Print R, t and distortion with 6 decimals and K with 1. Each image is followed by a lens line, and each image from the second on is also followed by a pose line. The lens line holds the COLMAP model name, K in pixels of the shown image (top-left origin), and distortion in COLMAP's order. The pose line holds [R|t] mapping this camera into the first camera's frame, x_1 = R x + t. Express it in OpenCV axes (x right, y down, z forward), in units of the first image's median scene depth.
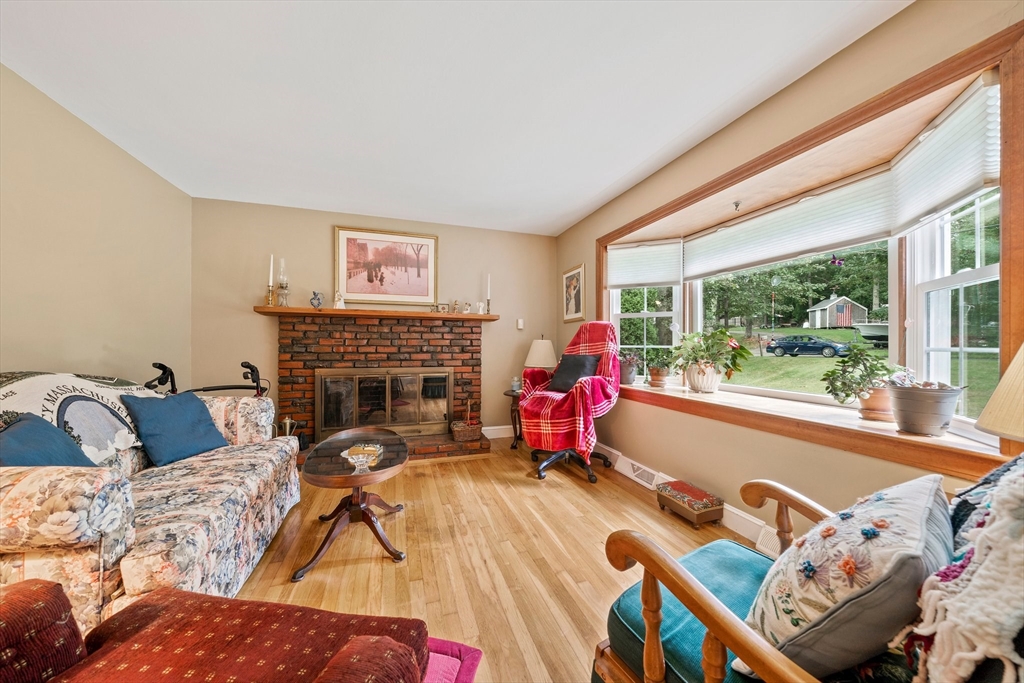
lens RADIAL K [[354.7, 0, 511.0], [0, 354.7, 345.9], [0, 0, 1]] dist [-0.007706, 0.000771]
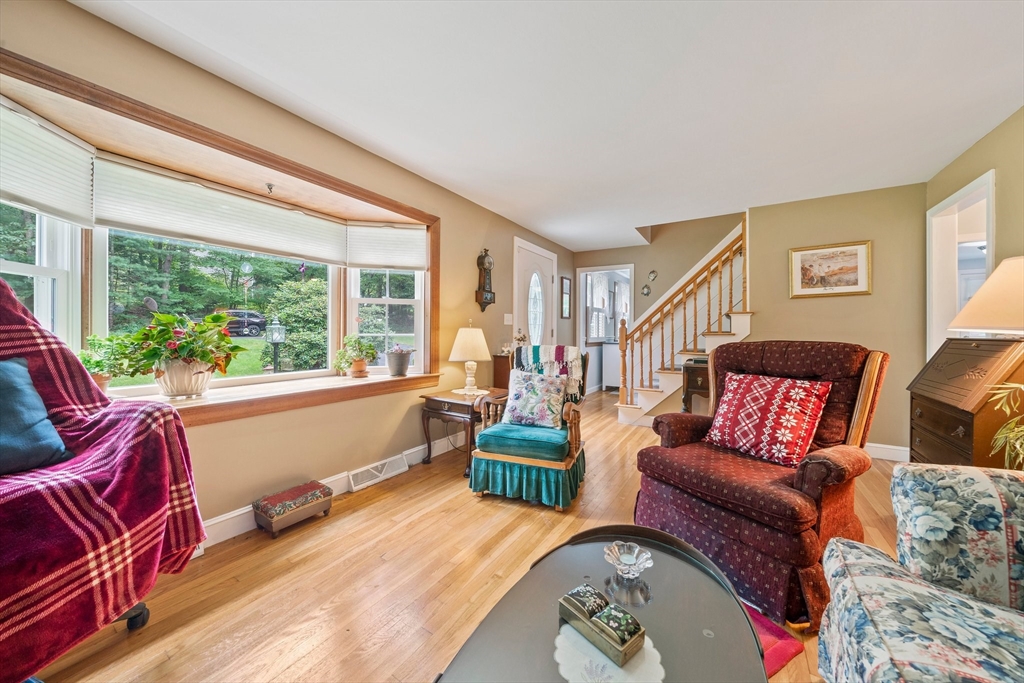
lens RADIAL K [[354.7, 0, 511.7], [0, 354.7, 331.3], [0, 0, 1]] dist [-0.007706, 0.000771]
pose [[-0.640950, -0.009527, 0.767524, -0.561947], [-0.006425, 0.999955, 0.007047, -0.014912], [-0.767556, -0.000415, -0.640982, 1.169361]]
